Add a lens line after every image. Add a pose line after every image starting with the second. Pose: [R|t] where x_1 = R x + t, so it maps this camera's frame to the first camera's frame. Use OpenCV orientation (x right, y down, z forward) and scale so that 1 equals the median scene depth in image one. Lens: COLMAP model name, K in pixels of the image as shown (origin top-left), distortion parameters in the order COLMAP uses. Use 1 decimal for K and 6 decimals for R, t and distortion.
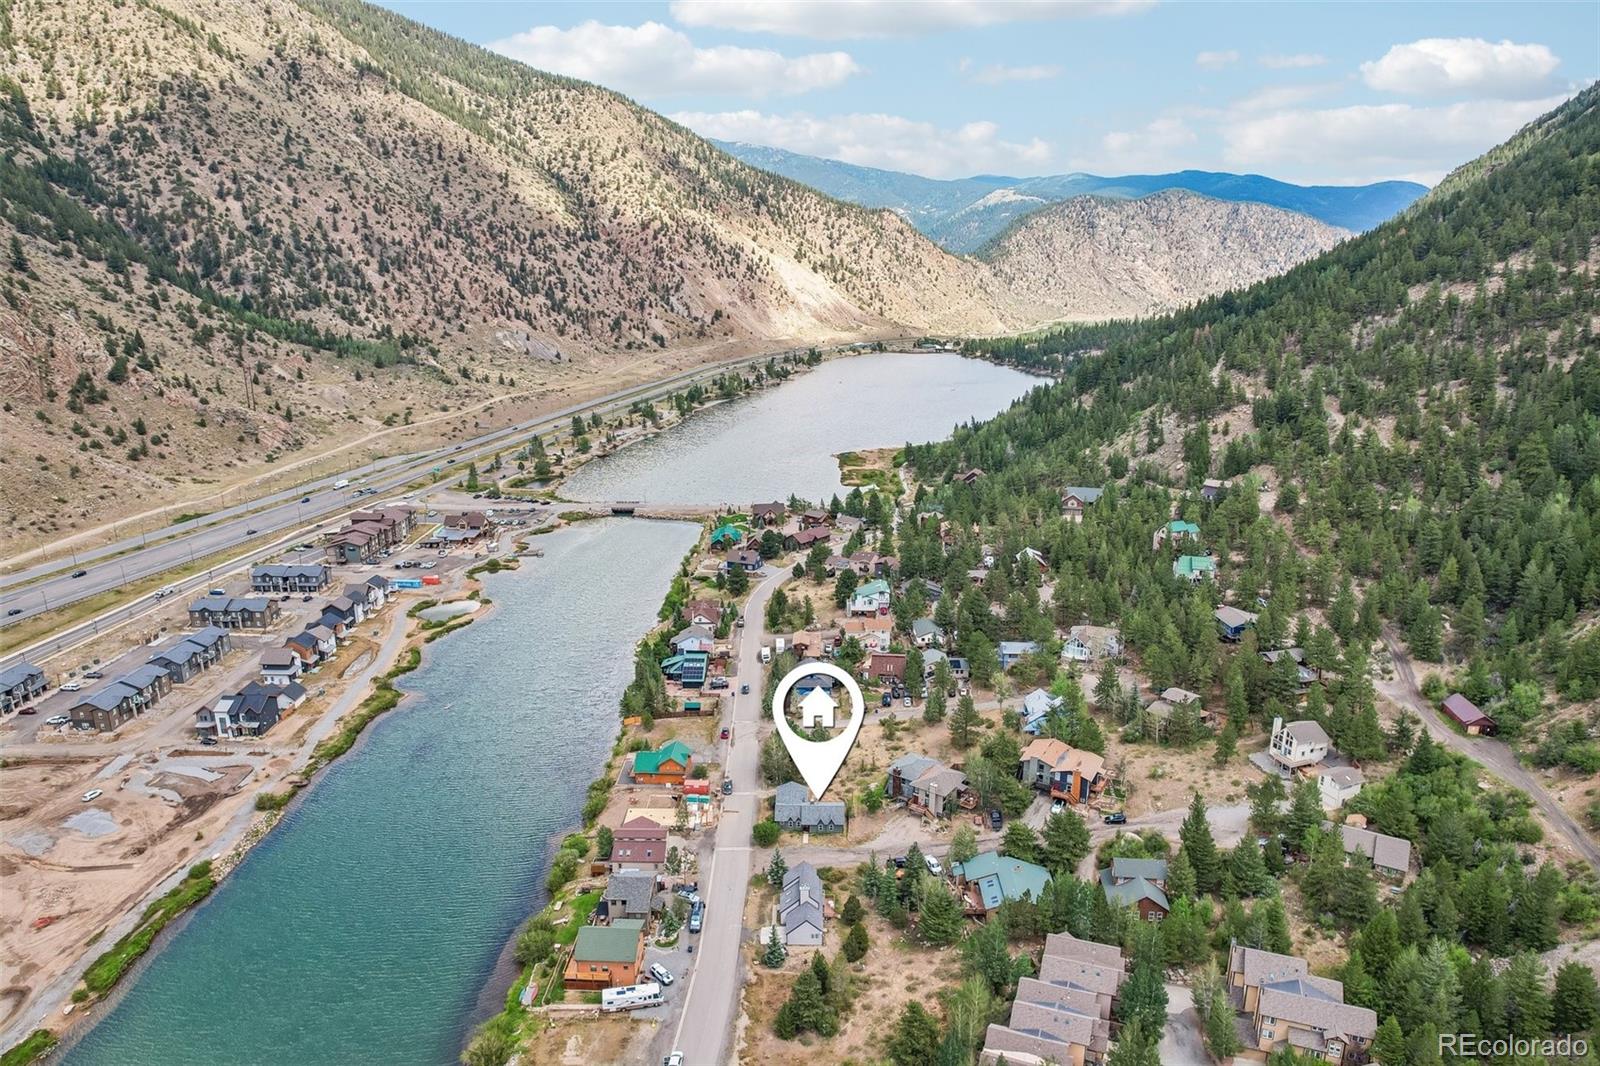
lens RADIAL K [[1026.1, 0, 803.0], [0, 1026.1, 542.1], [0, 0, 1]] dist [-0.076771, 0.069716]
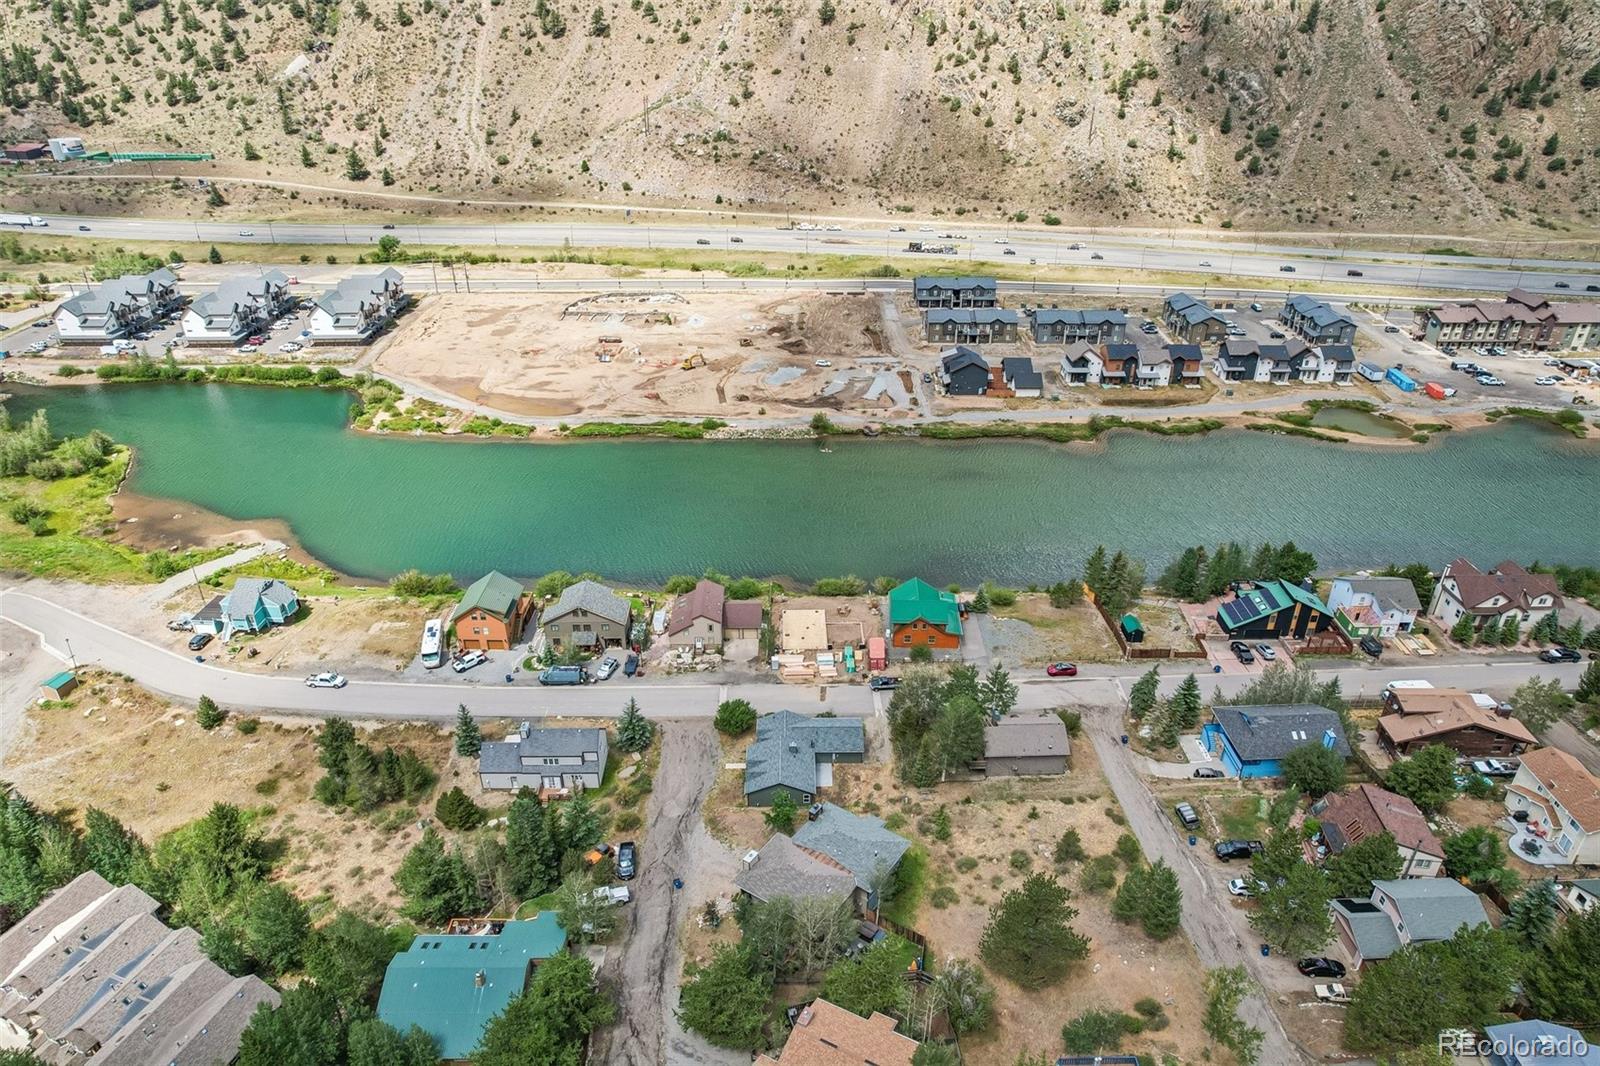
lens RADIAL K [[1026.1, 0, 801.9], [0, 1026.1, 539.6], [0, 0, 1]] dist [-0.076771, 0.069716]
pose [[0.023101, 0.484996, -0.874211, 0.109085], [-0.273433, 0.844168, 0.461102, -0.029964], [0.961614, 0.228387, 0.152115, 0.199972]]
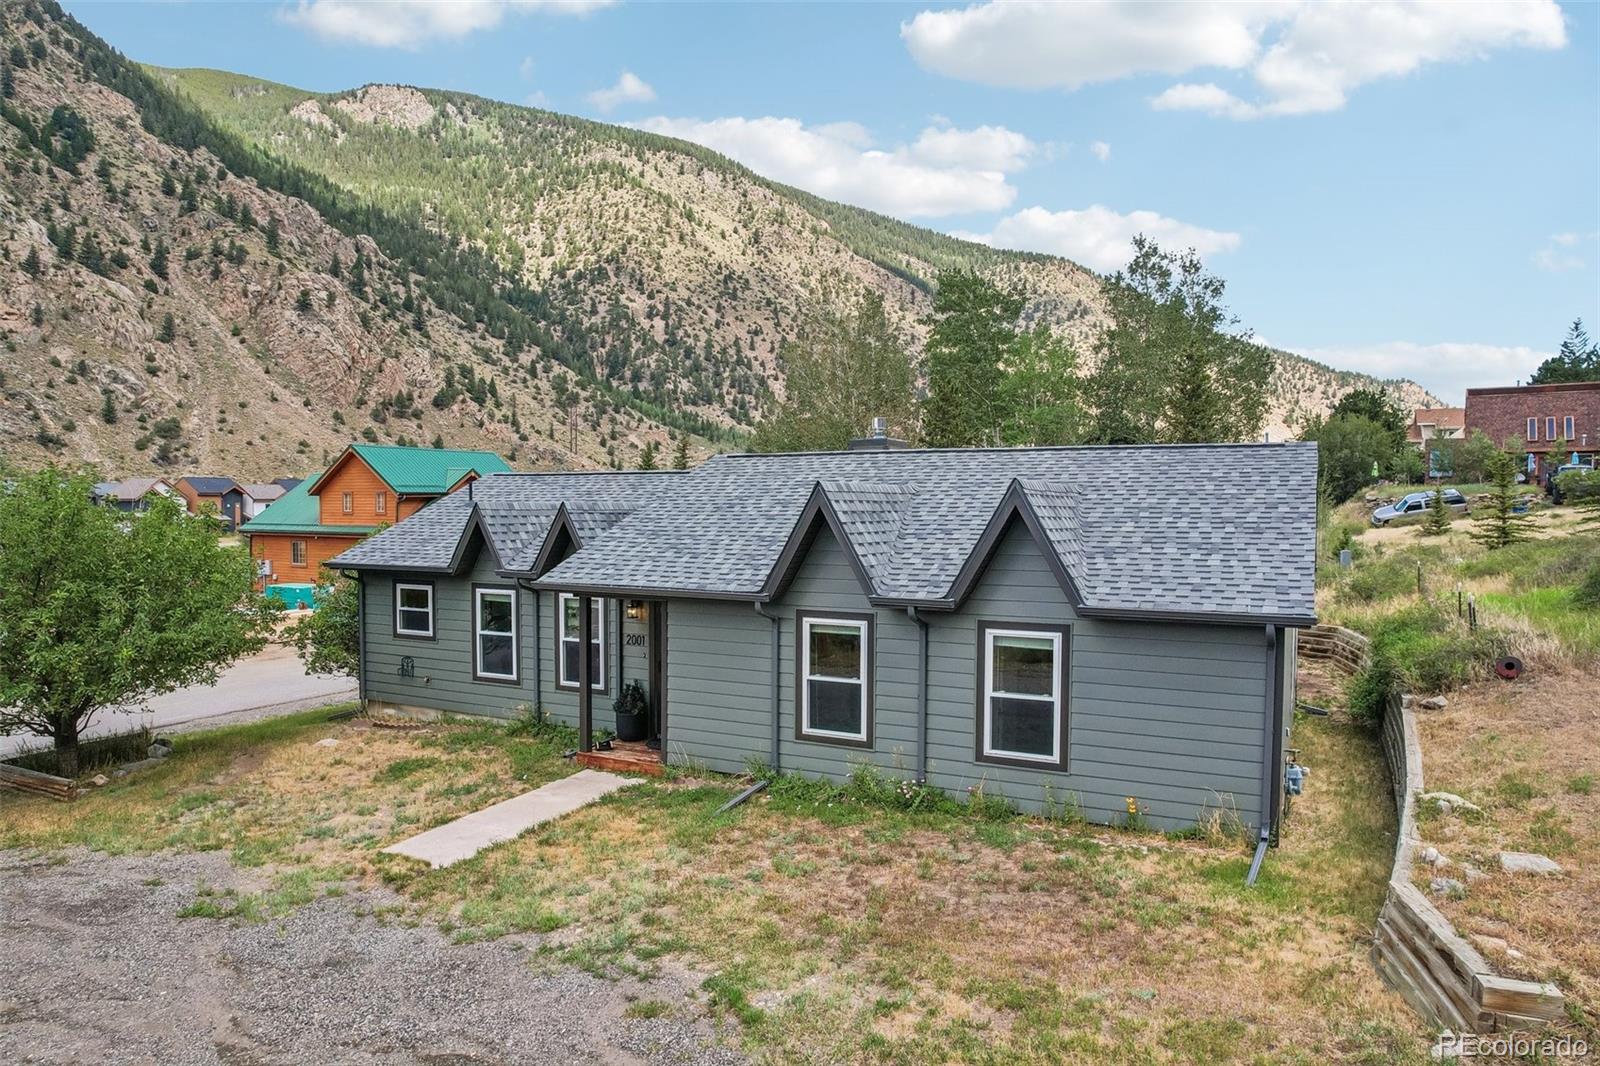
lens RADIAL K [[1026.1, 0, 799.3], [0, 1026.1, 547.8], [0, 0, 1]] dist [-0.076771, 0.069716]
pose [[0.896203, 0.021508, -0.443123, 0.009449], [-0.124315, 0.970984, -0.204294, 0.062960], [0.425871, 0.238176, 0.872872, 0.210308]]
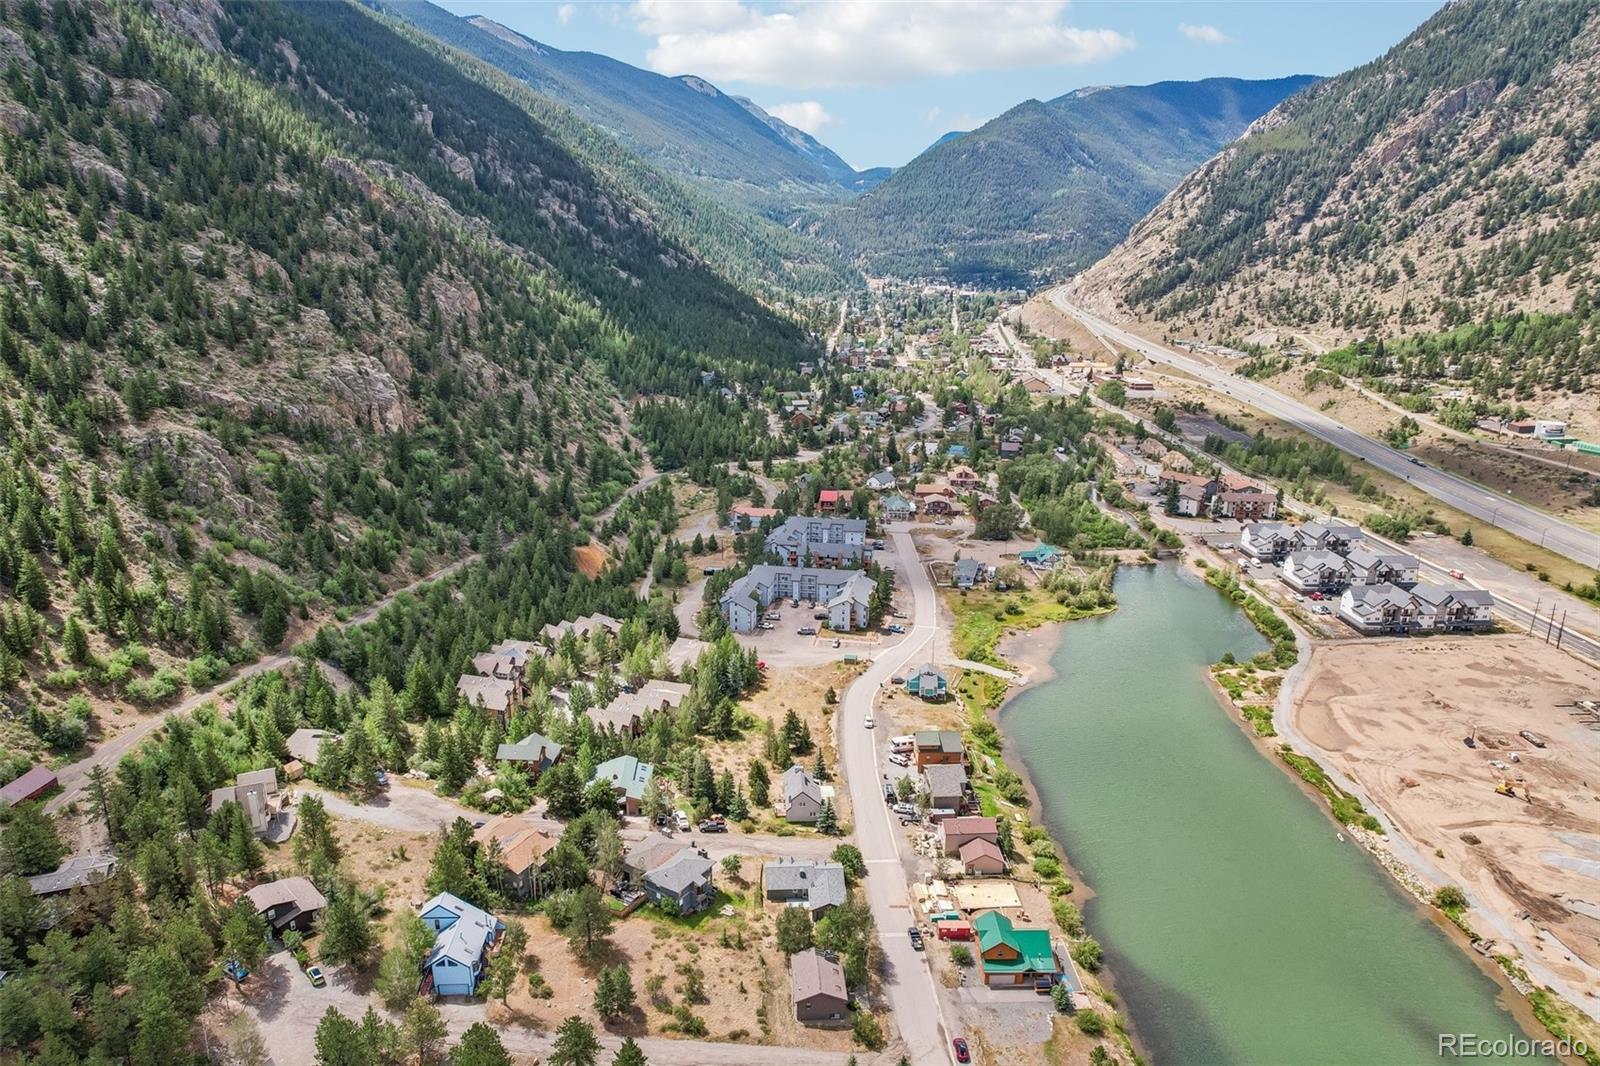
lens RADIAL K [[1026.1, 0, 800.3], [0, 1026.1, 535.3], [0, 0, 1]] dist [-0.076771, 0.069716]
pose [[-0.998234, 0.016138, -0.057170, 0.012811], [-0.016710, 0.847250, 0.530932, -0.103087], [0.057006, 0.530949, -0.845484, 0.359055]]
